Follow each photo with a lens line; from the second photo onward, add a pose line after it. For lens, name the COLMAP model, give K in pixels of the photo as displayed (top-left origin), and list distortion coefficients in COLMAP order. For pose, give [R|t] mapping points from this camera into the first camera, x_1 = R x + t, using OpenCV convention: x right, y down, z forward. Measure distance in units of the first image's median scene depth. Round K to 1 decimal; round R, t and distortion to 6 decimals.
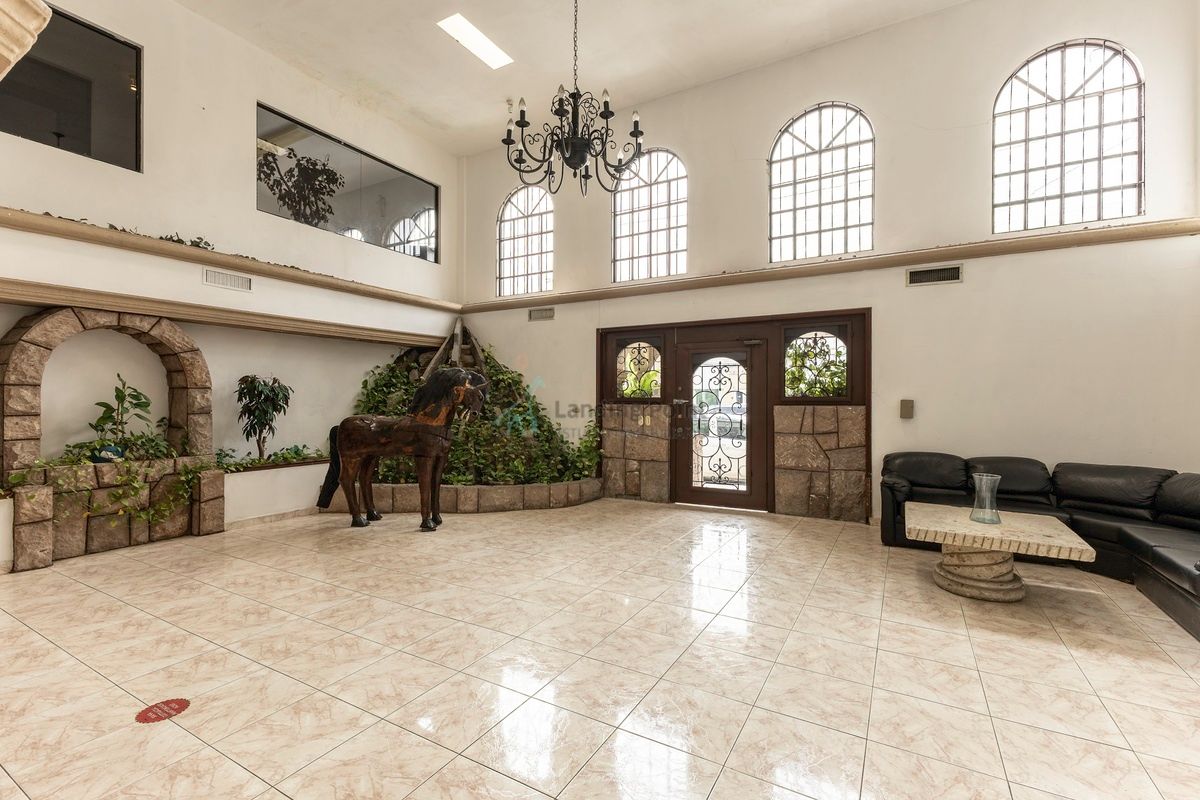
lens RADIAL K [[518.1, 0, 587.4], [0, 518.1, 398.0], [0, 0, 1]] dist [0.019642, -0.007066]
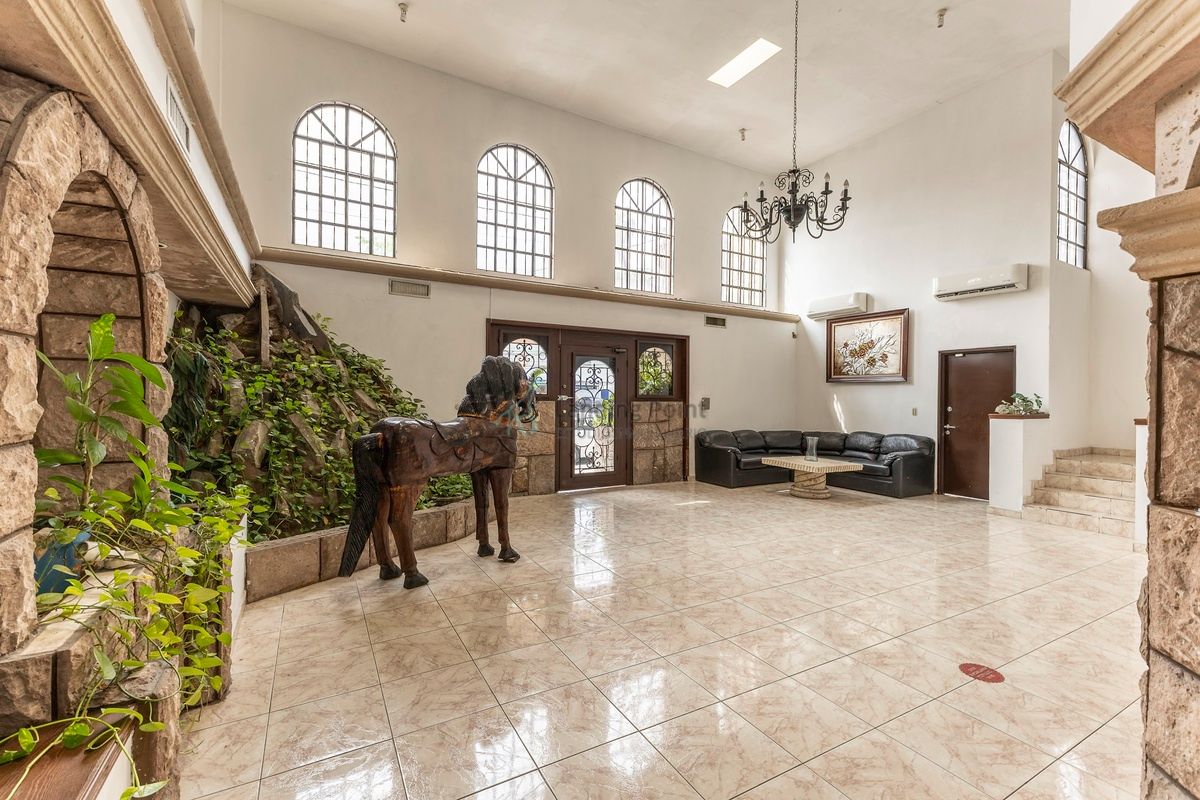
lens RADIAL K [[512.3, 0, 602.4], [0, 512.3, 410.0], [0, 0, 1]] dist [-0.022460, -0.000092]
pose [[0.517653, -0.013021, 0.855492, -0.743022], [-0.011532, 0.999687, 0.022194, 0.007813], [-0.855513, -0.021354, 0.517341, 0.400136]]
